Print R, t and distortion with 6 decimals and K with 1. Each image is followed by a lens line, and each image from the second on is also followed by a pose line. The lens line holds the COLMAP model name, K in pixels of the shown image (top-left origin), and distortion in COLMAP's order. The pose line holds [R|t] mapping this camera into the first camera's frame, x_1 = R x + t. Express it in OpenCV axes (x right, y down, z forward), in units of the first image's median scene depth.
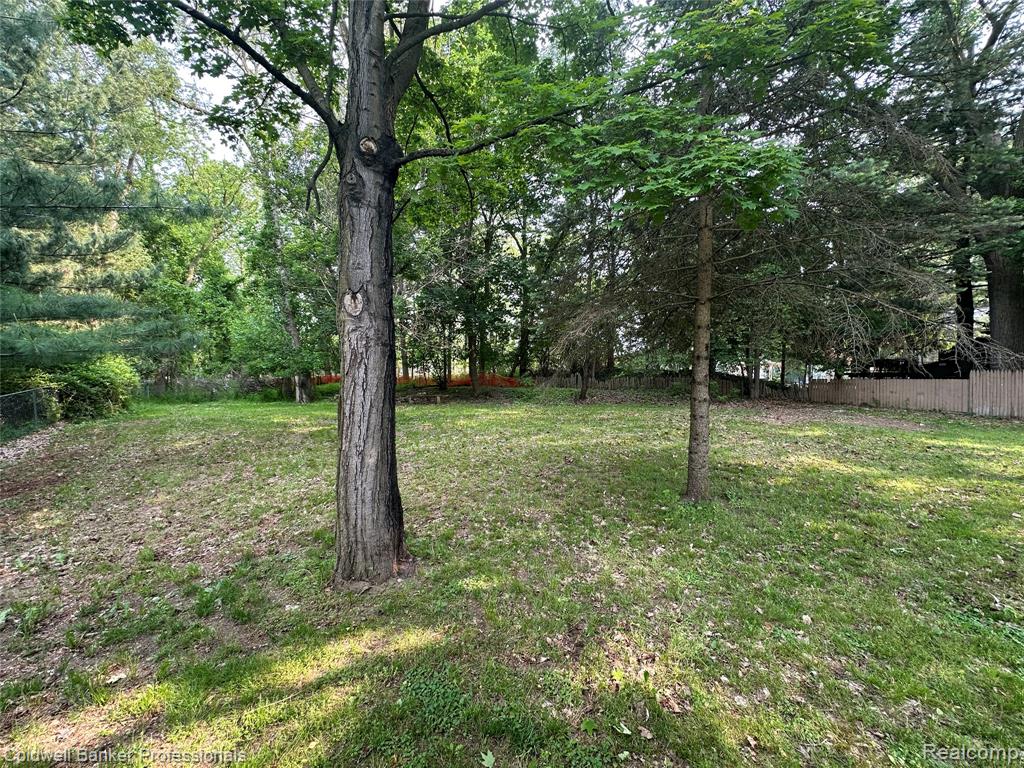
lens RADIAL K [[404.4, 0, 511.3], [0, 404.4, 385.1], [0, 0, 1]] dist [0.002613, 0.000142]
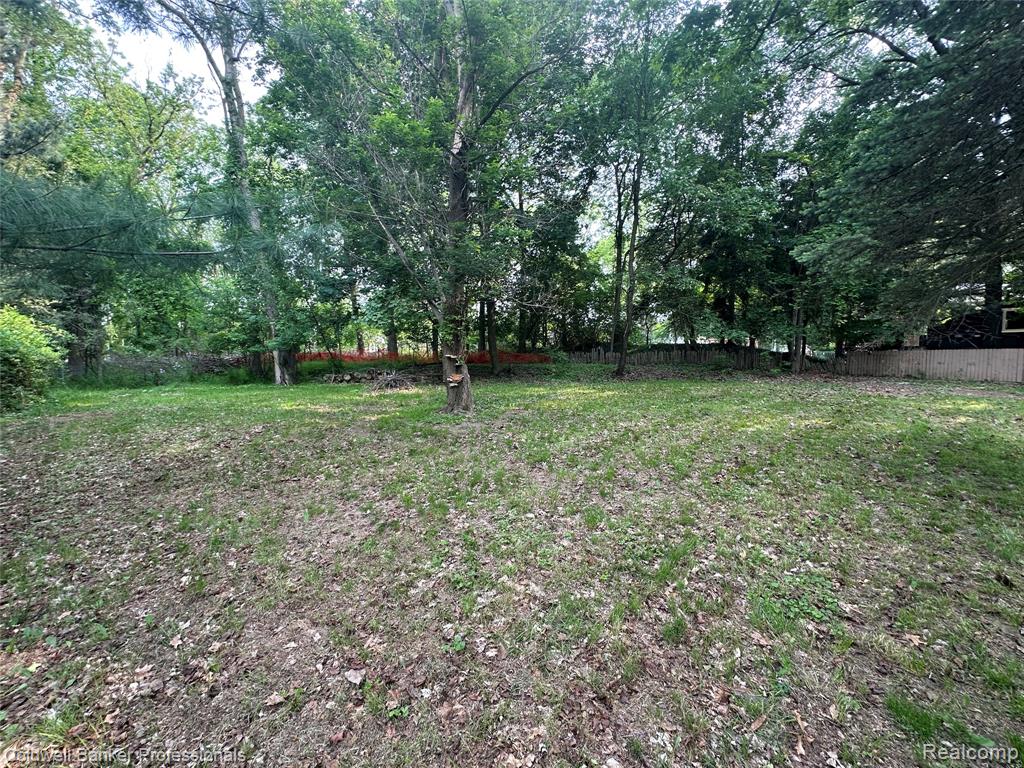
lens RADIAL K [[404.4, 0, 512.6], [0, 404.4, 383.9], [0, 0, 1]] dist [0.002613, 0.000142]
pose [[0.991046, -0.017046, 0.132429, -0.172366], [0.010879, 0.998828, 0.047155, 0.008277], [-0.133078, -0.045292, 0.990070, 0.140388]]
